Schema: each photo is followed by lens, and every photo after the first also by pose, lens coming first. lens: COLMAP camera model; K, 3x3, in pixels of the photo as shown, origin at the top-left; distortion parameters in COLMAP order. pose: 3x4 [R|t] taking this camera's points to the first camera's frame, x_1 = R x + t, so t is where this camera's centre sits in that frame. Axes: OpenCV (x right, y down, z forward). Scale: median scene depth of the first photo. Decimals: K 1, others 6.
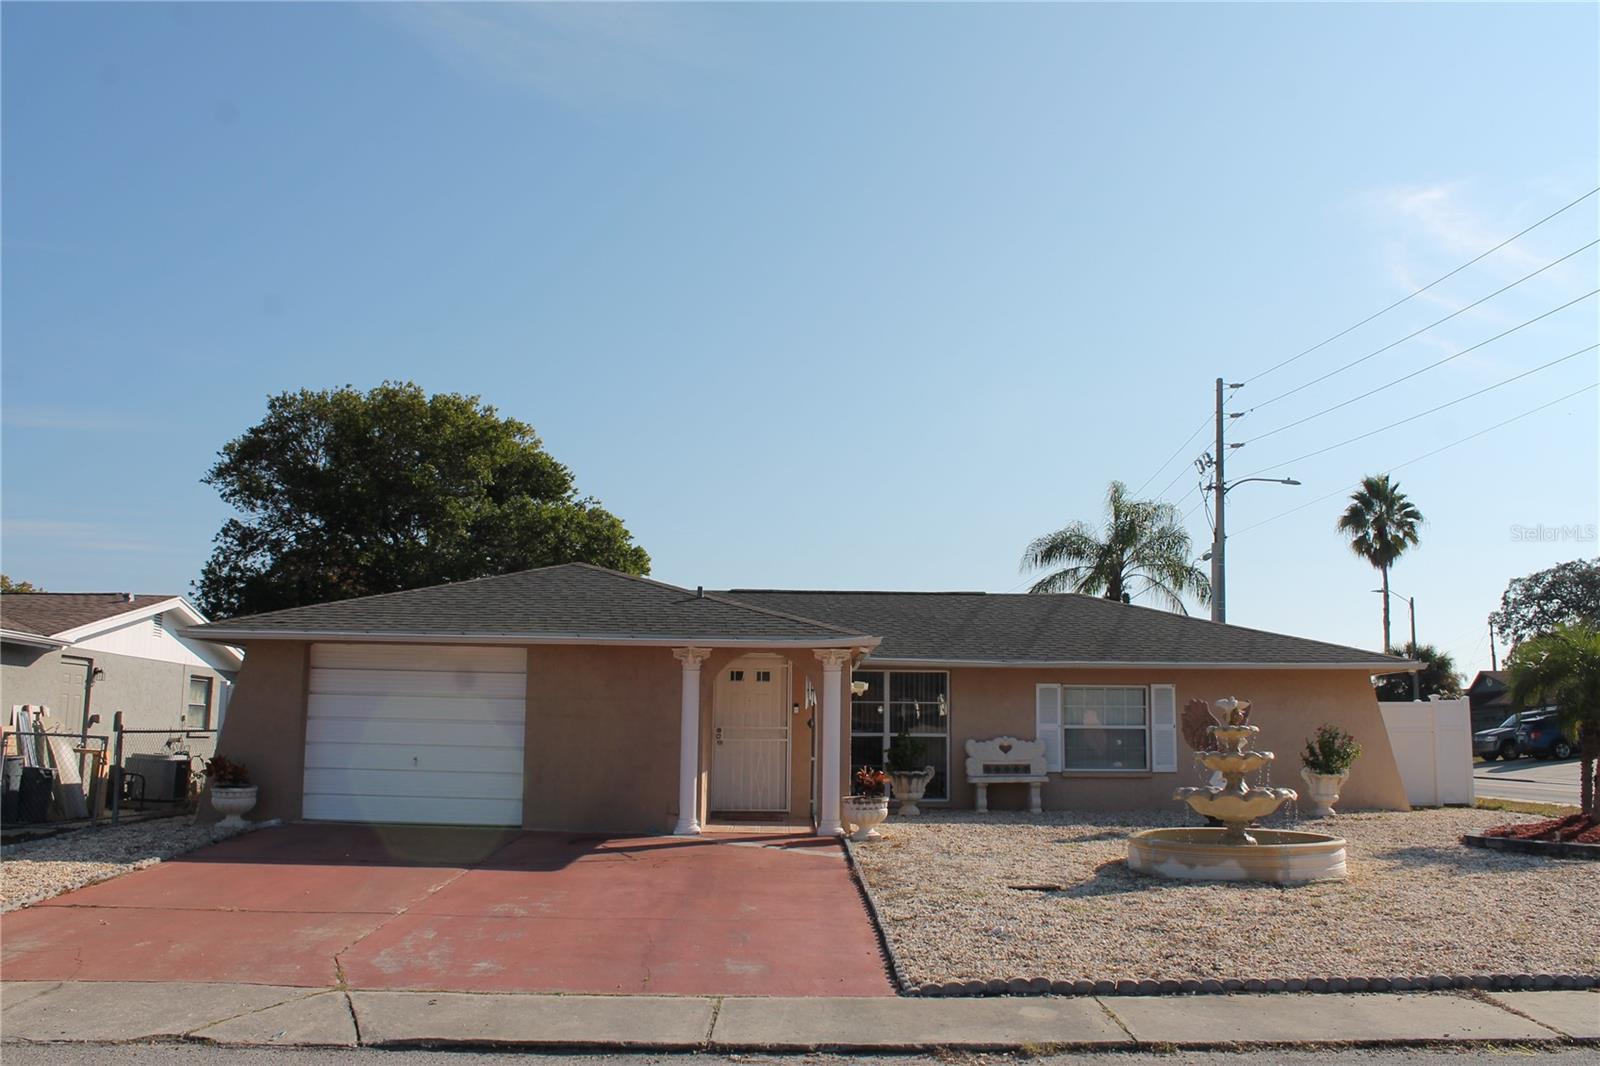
lens RADIAL K [[1363.9, 0, 807.3], [0, 1363.9, 546.7], [0, 0, 1]] dist [-0.162248, 0.148096]
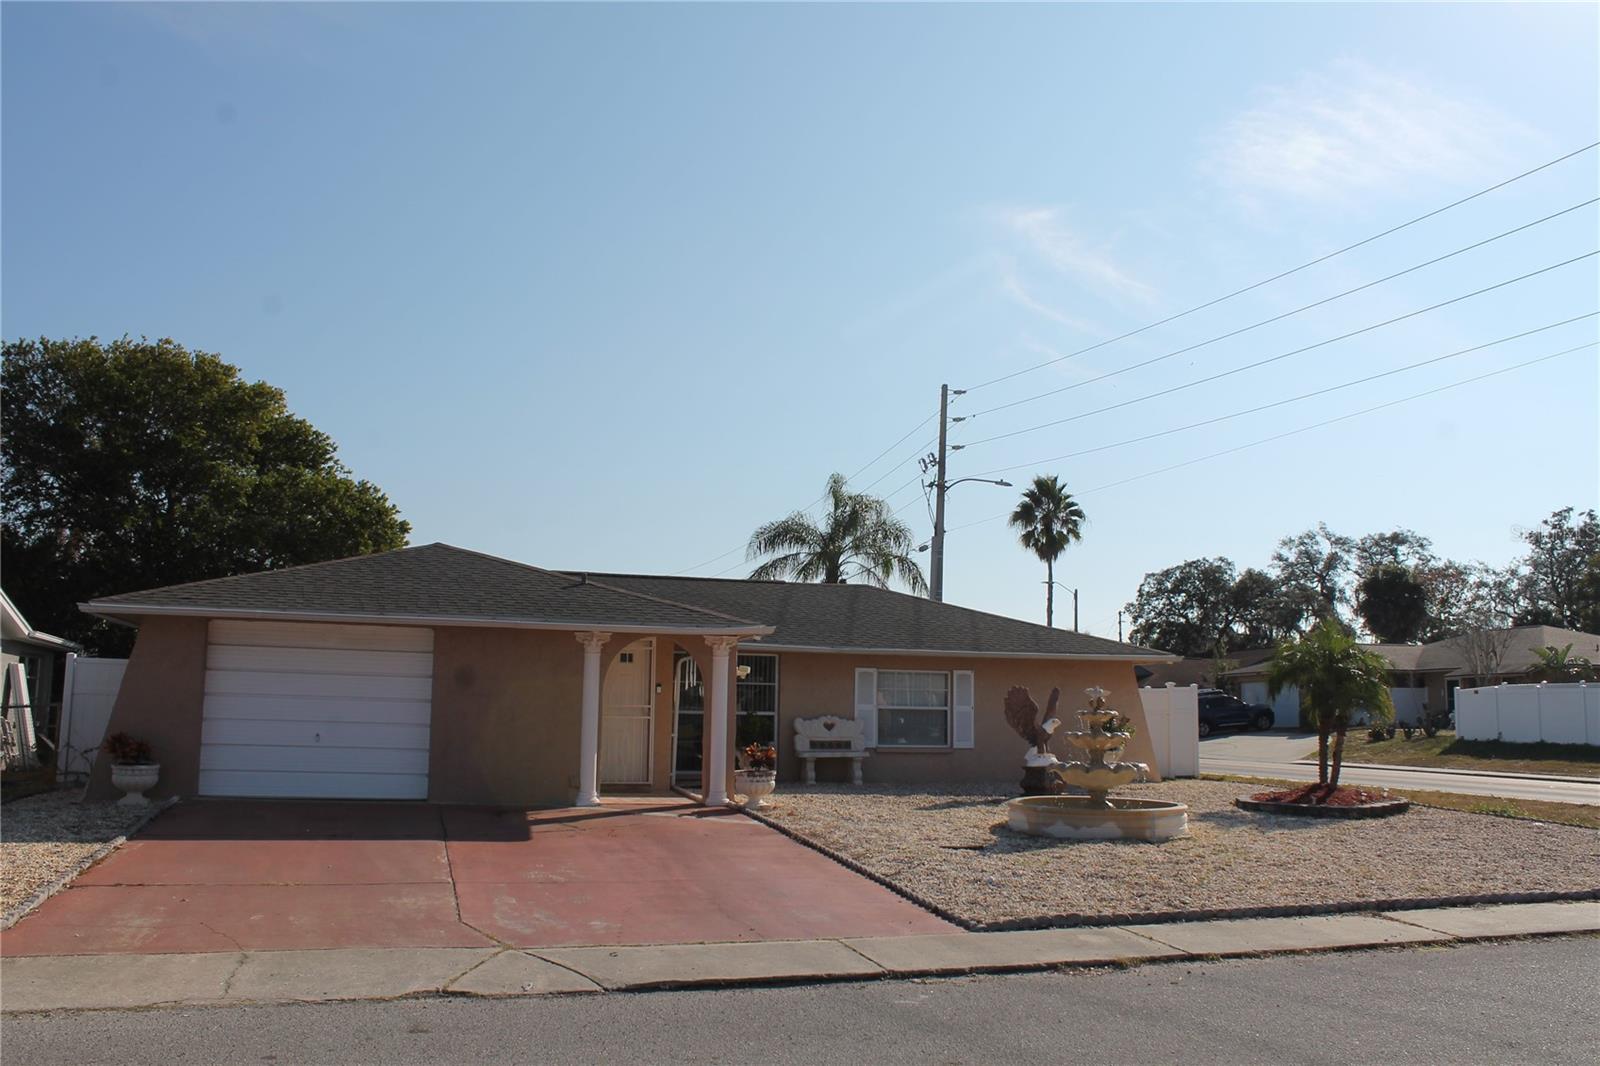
lens RADIAL K [[1363.9, 0, 807.3], [0, 1363.9, 546.7], [0, 0, 1]] dist [-0.162248, 0.148096]
pose [[0.963459, 0.036587, 0.265347, -0.168519], [-0.042060, 0.999003, 0.014969, -0.012808], [-0.264535, -0.025582, 0.964037, -0.058576]]
